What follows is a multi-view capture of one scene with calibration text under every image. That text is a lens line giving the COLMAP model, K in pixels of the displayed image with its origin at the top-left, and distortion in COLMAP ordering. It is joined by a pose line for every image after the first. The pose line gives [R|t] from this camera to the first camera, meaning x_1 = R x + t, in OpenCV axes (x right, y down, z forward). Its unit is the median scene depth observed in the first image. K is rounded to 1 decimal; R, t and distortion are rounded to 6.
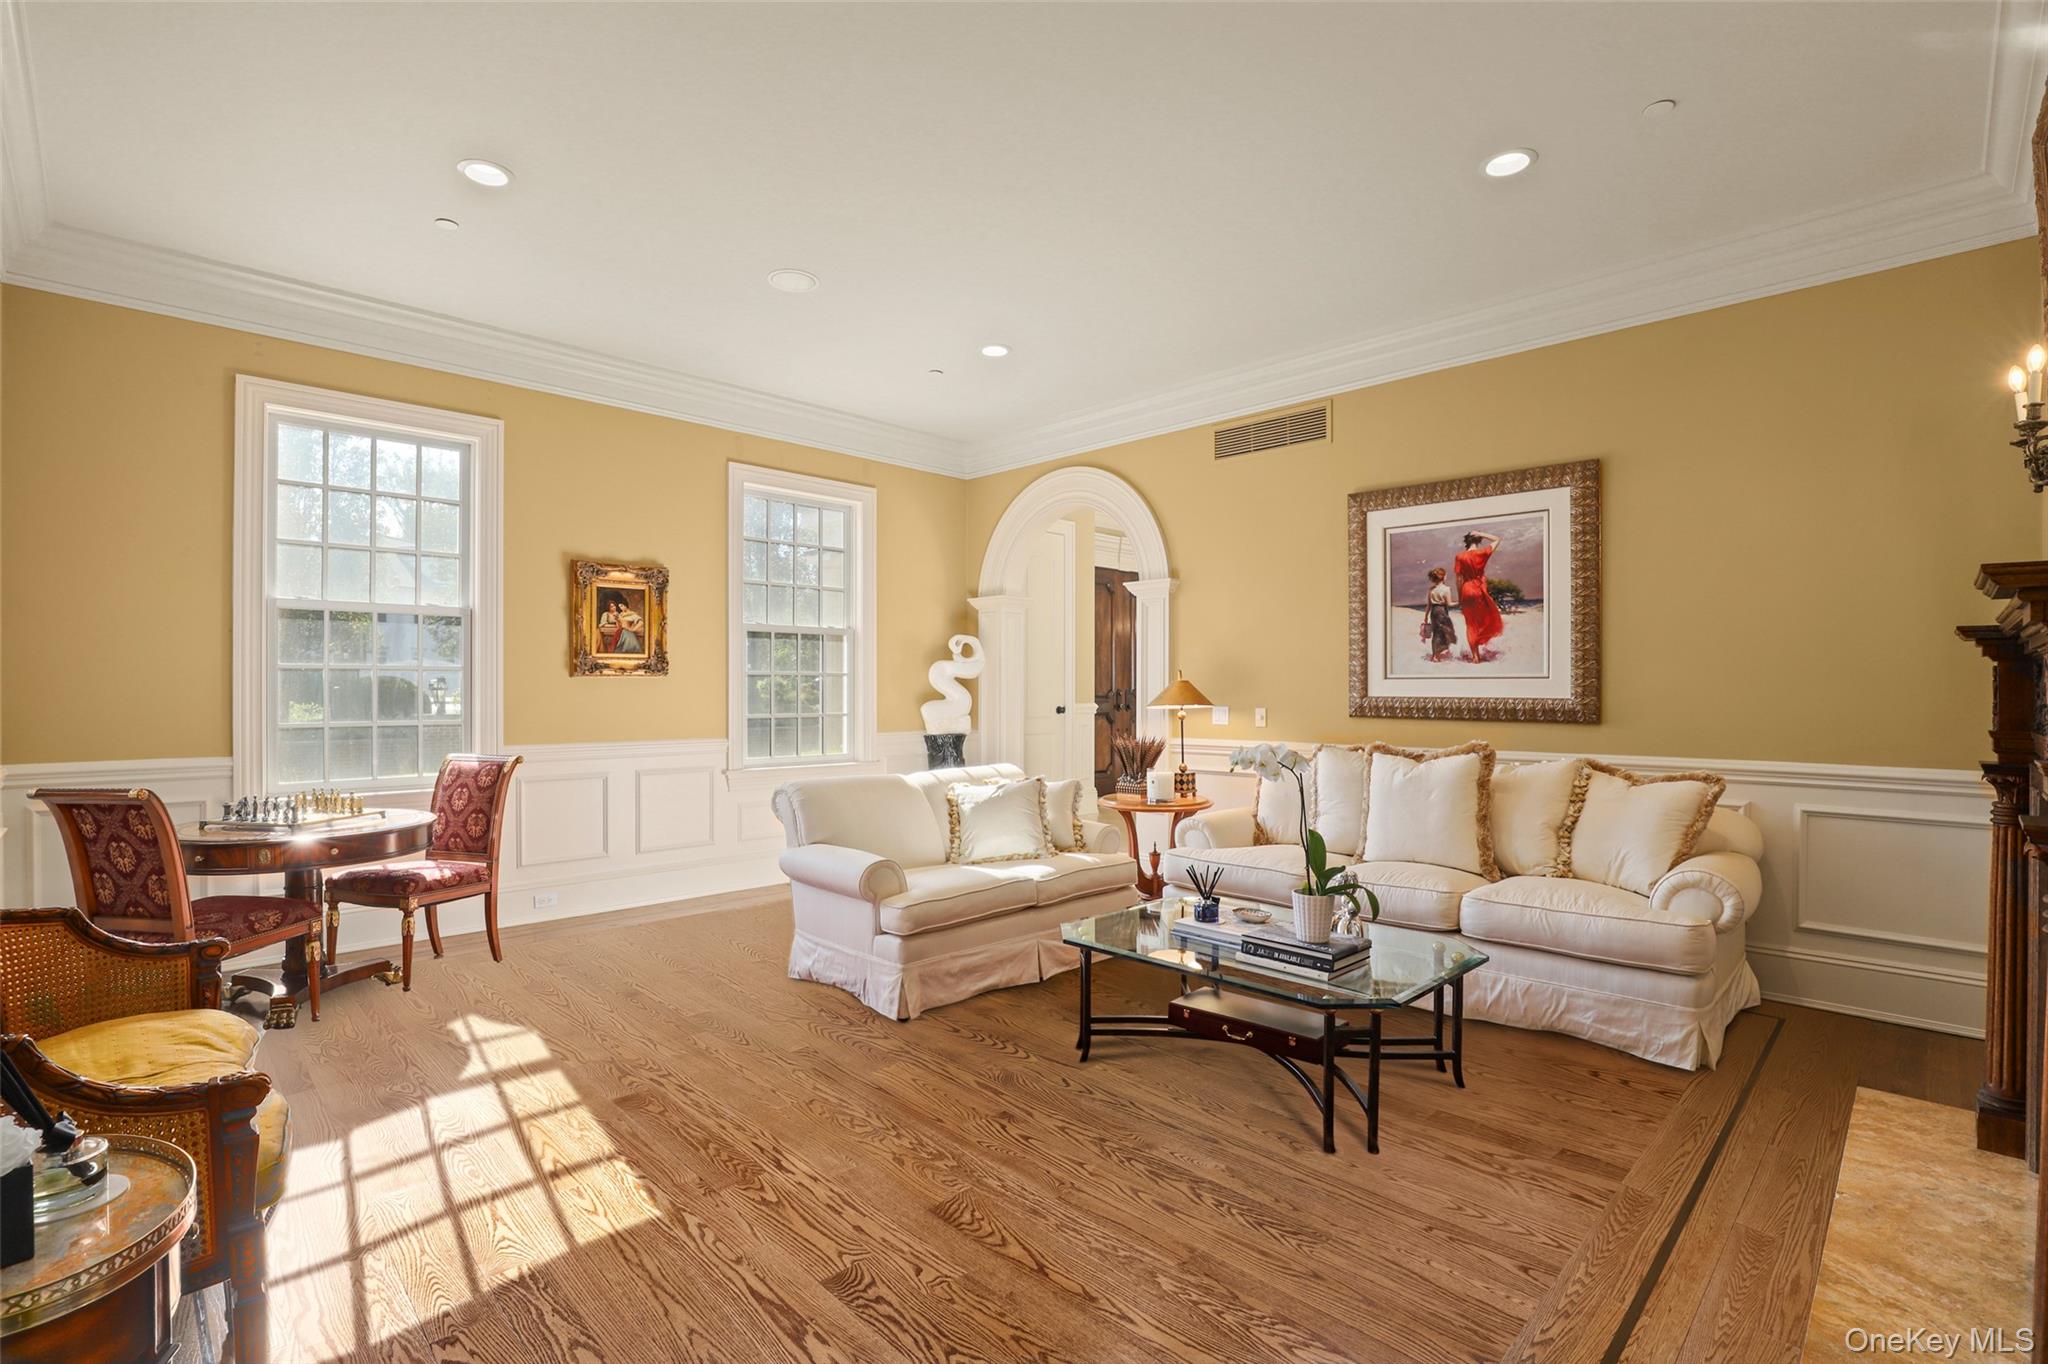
lens RADIAL K [[935.7, 0, 1023.4], [0, 935.7, 681.3], [0, 0, 1]] dist [-0.009434, 0.001568]
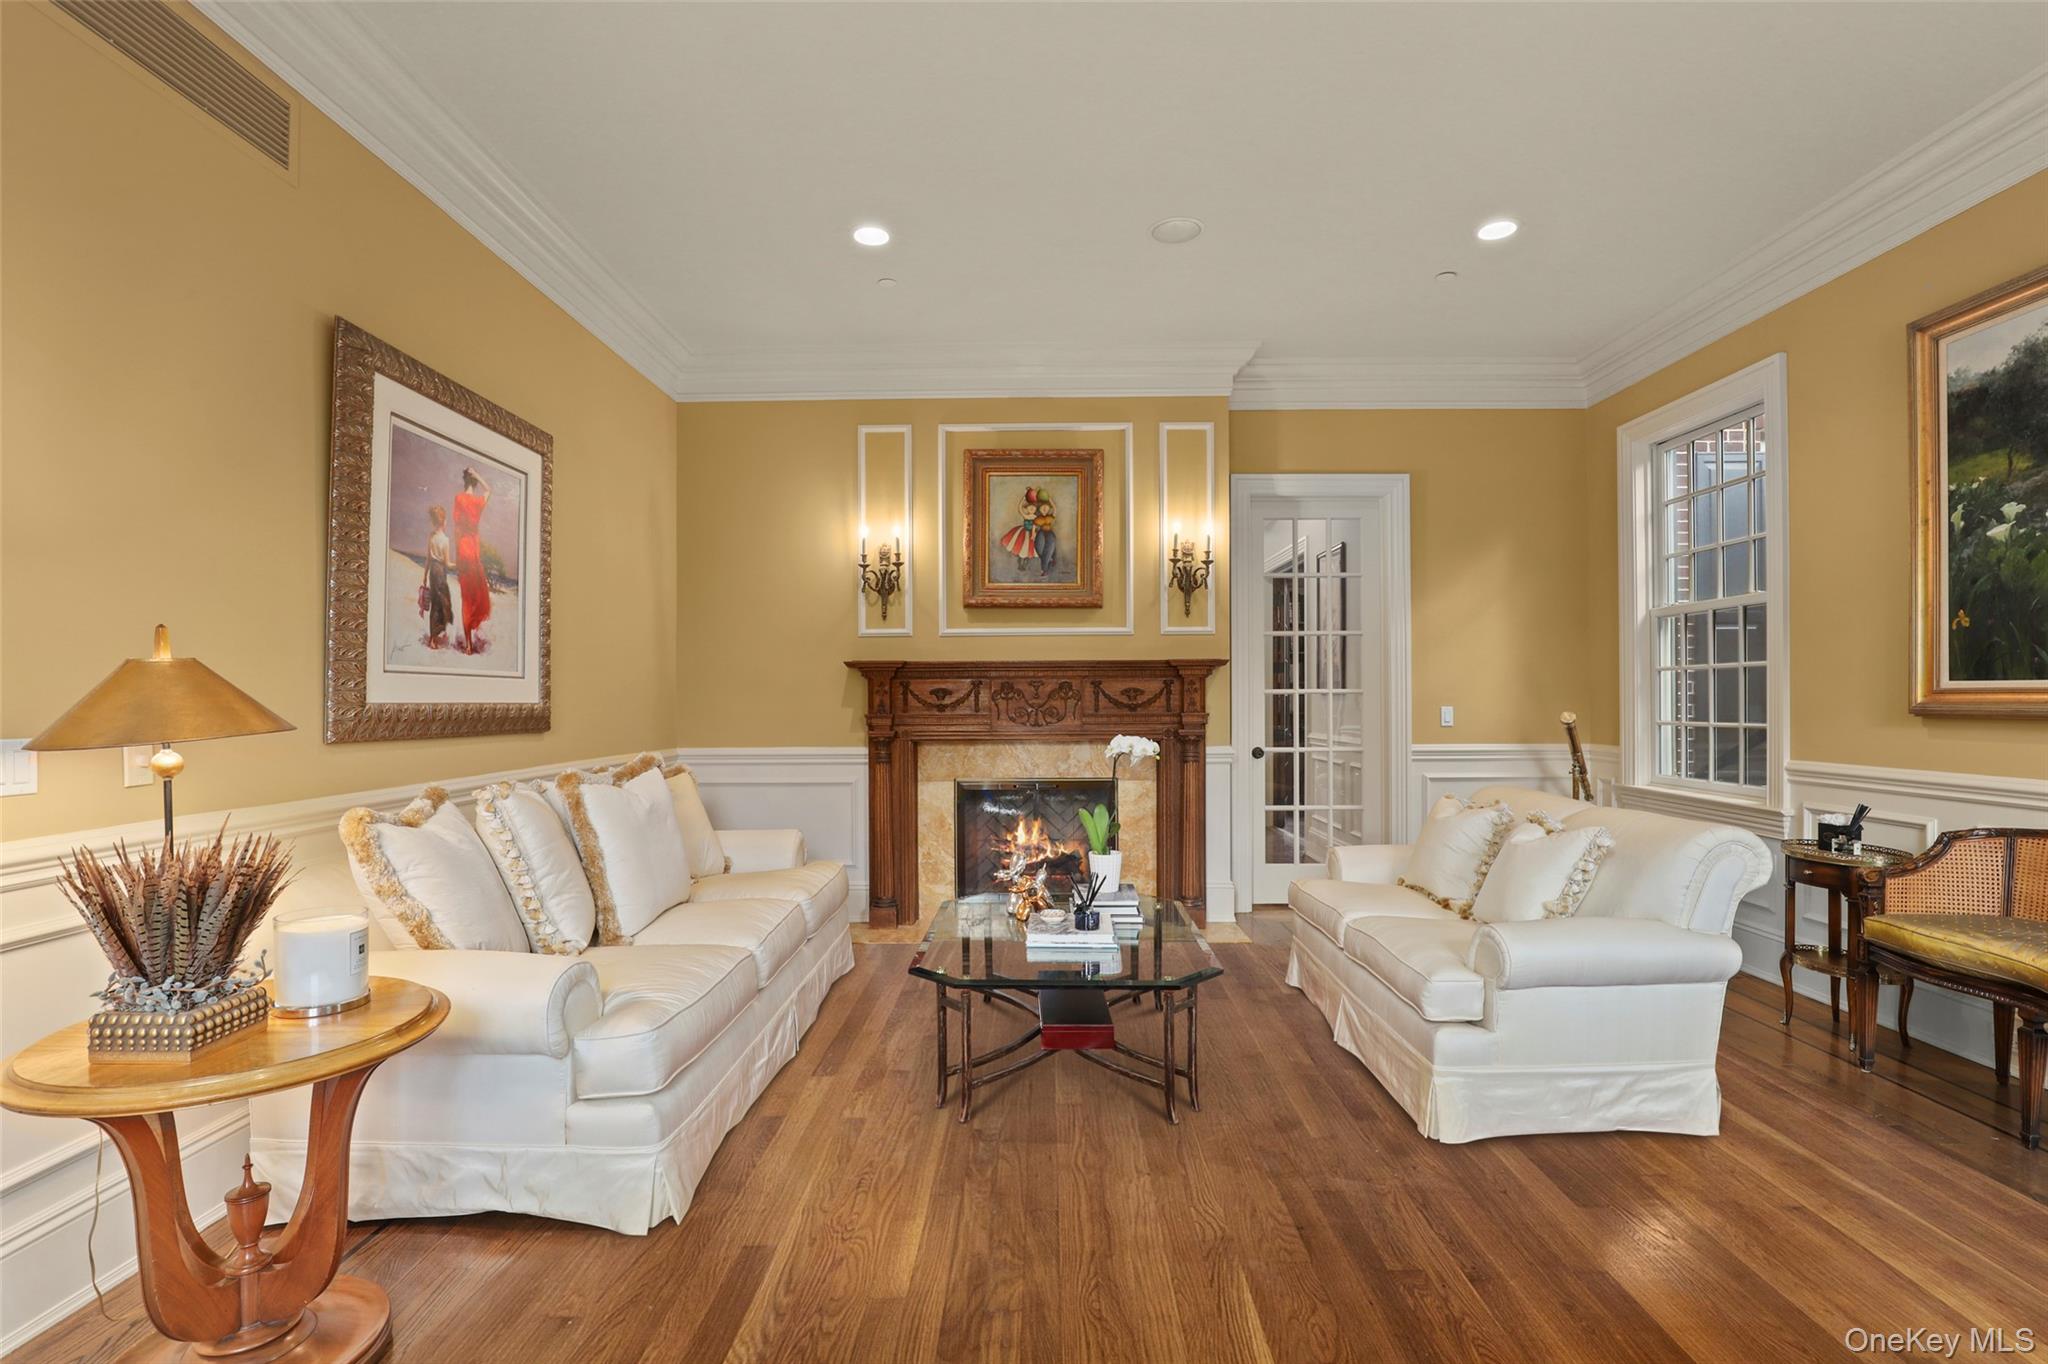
lens RADIAL K [[935.7, 0, 1027.9], [0, 935.7, 692.4], [0, 0, 1]] dist [-0.009434, 0.001568]
pose [[-0.683970, 0.014040, 0.729375, -0.313947], [0.005675, 0.999887, -0.013926, 0.021164], [-0.729488, -0.005386, -0.683973, 1.155832]]
